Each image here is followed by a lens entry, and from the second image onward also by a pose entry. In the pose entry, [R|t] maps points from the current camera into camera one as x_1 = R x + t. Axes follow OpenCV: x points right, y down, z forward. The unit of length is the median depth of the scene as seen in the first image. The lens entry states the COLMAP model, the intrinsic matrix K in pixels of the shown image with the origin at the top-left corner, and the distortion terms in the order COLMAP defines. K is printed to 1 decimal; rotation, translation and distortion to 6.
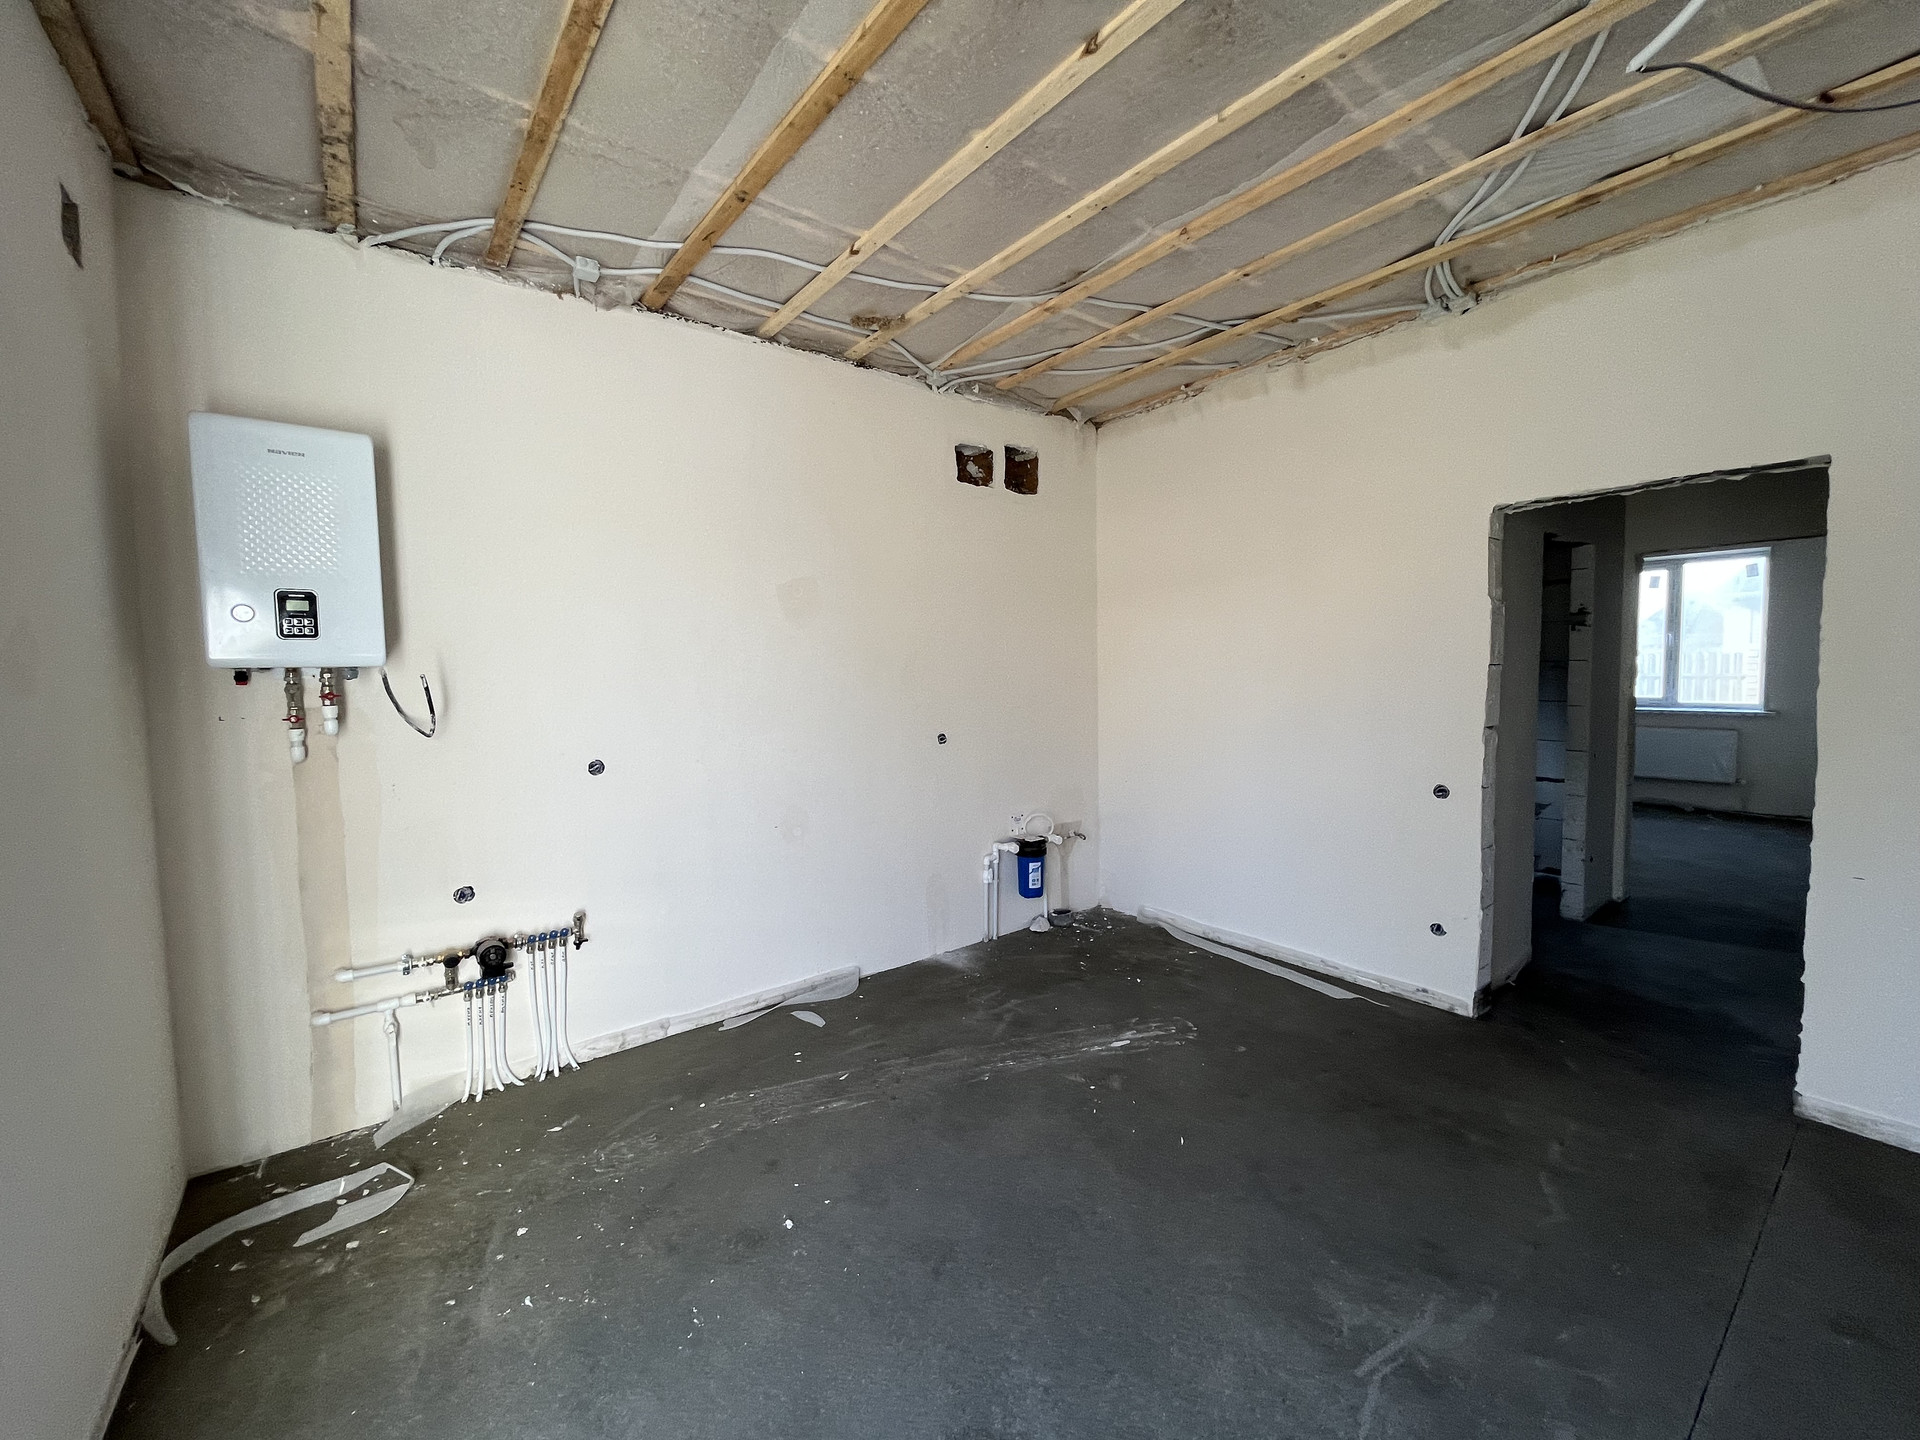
lens RADIAL K [[764.2, 0, 952.4], [0, 764.2, 708.4], [0, 0, 1]] dist [-0.003505, -0.000014]
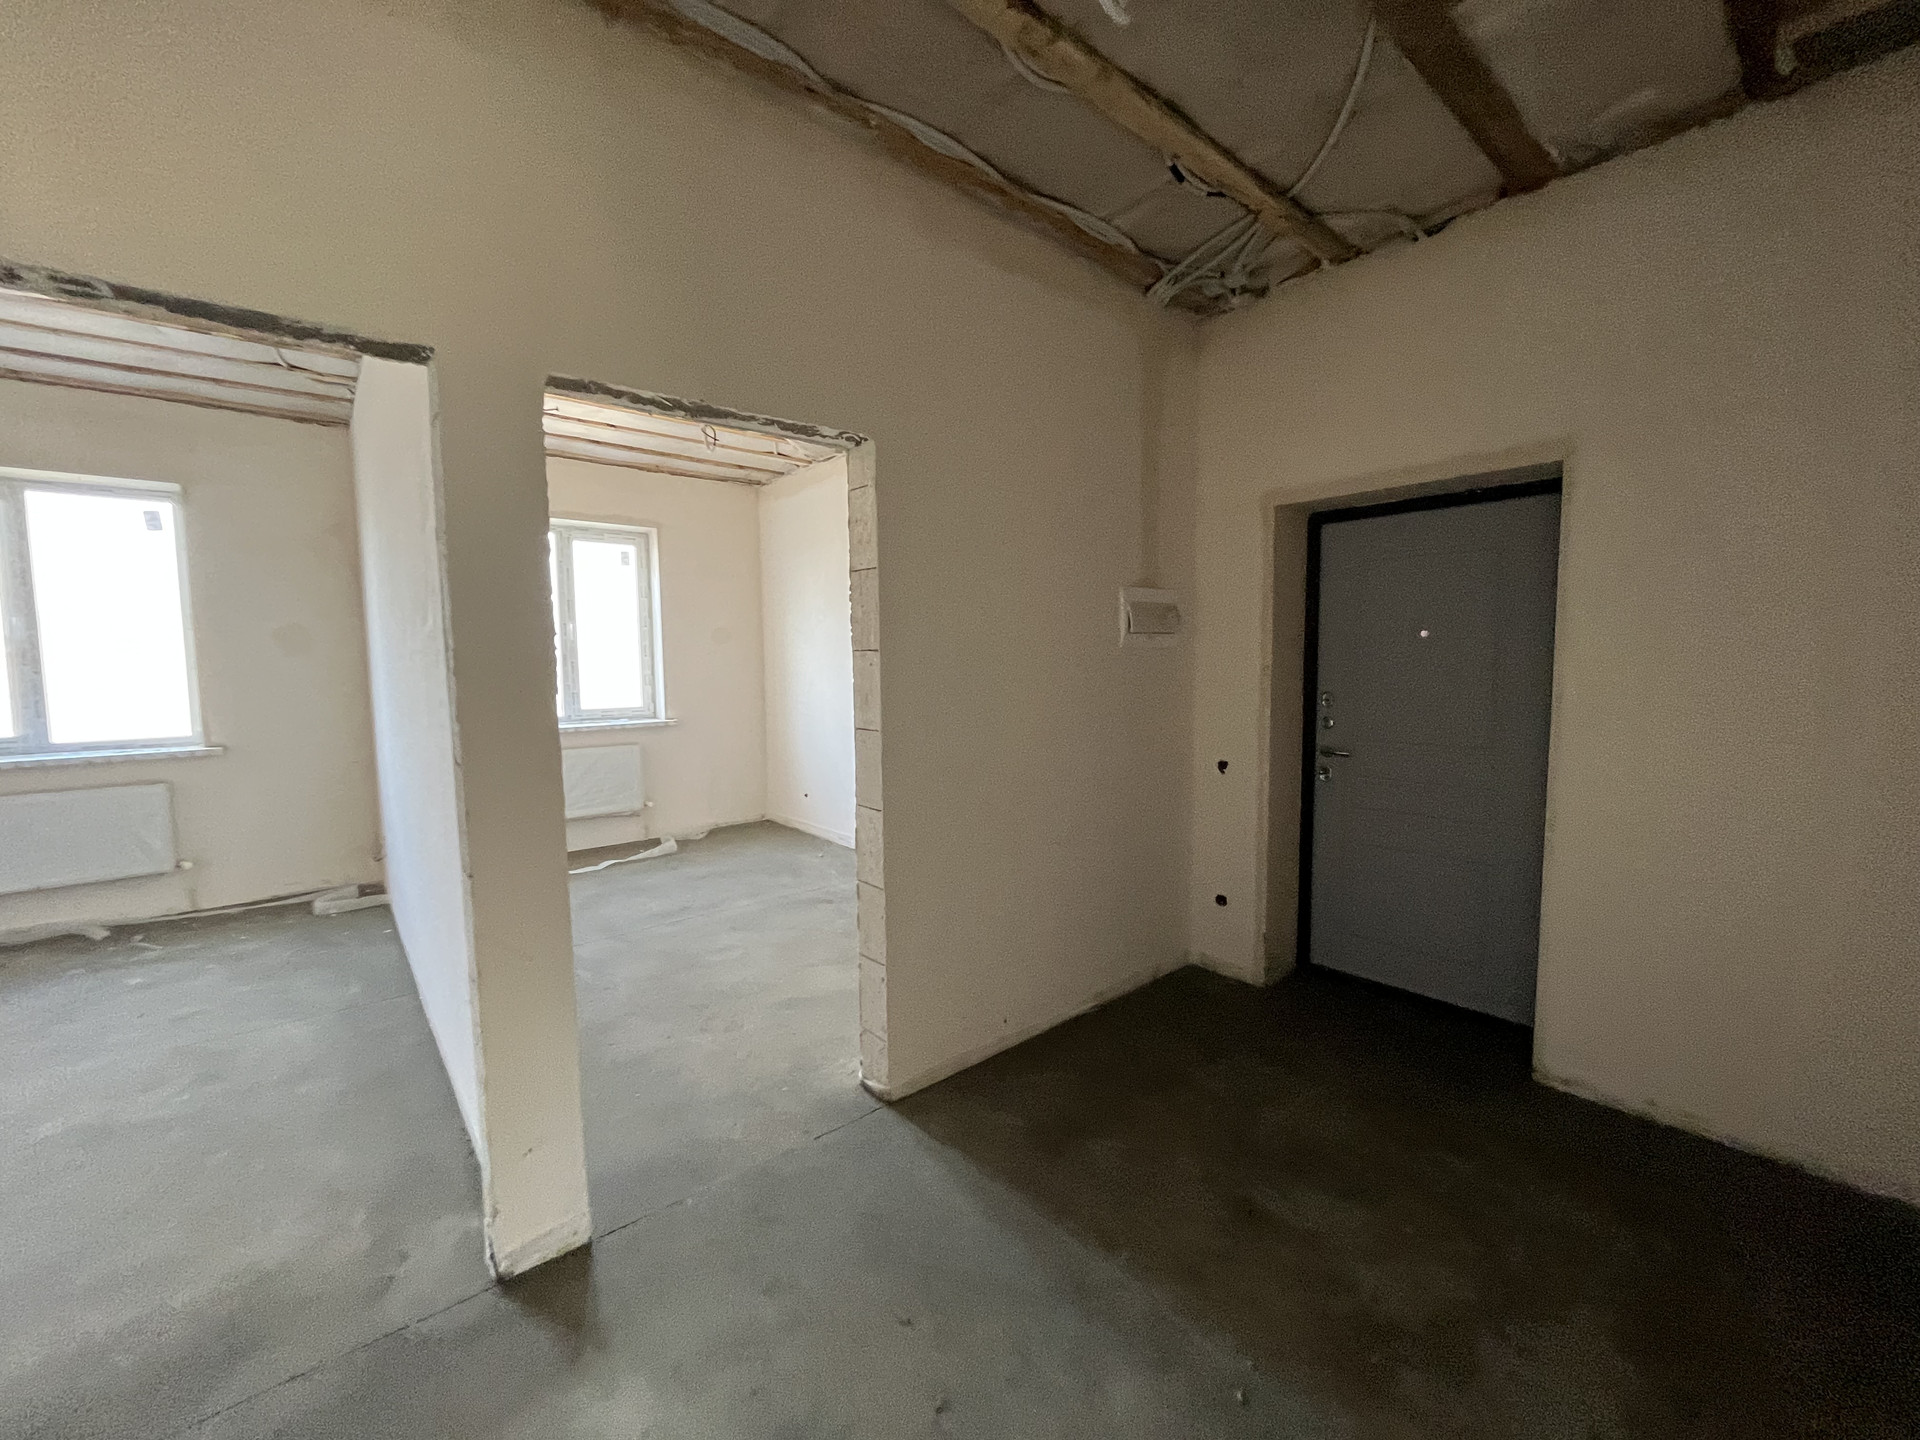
lens RADIAL K [[764.2, 0, 952.9], [0, 764.2, 716.1], [0, 0, 1]] dist [-0.003505, -0.000014]
pose [[-0.053466, -0.061724, 0.996660, 0.397382], [0.073812, 0.995113, 0.065588, -0.016793], [-0.995838, 0.077072, -0.048649, 0.401427]]
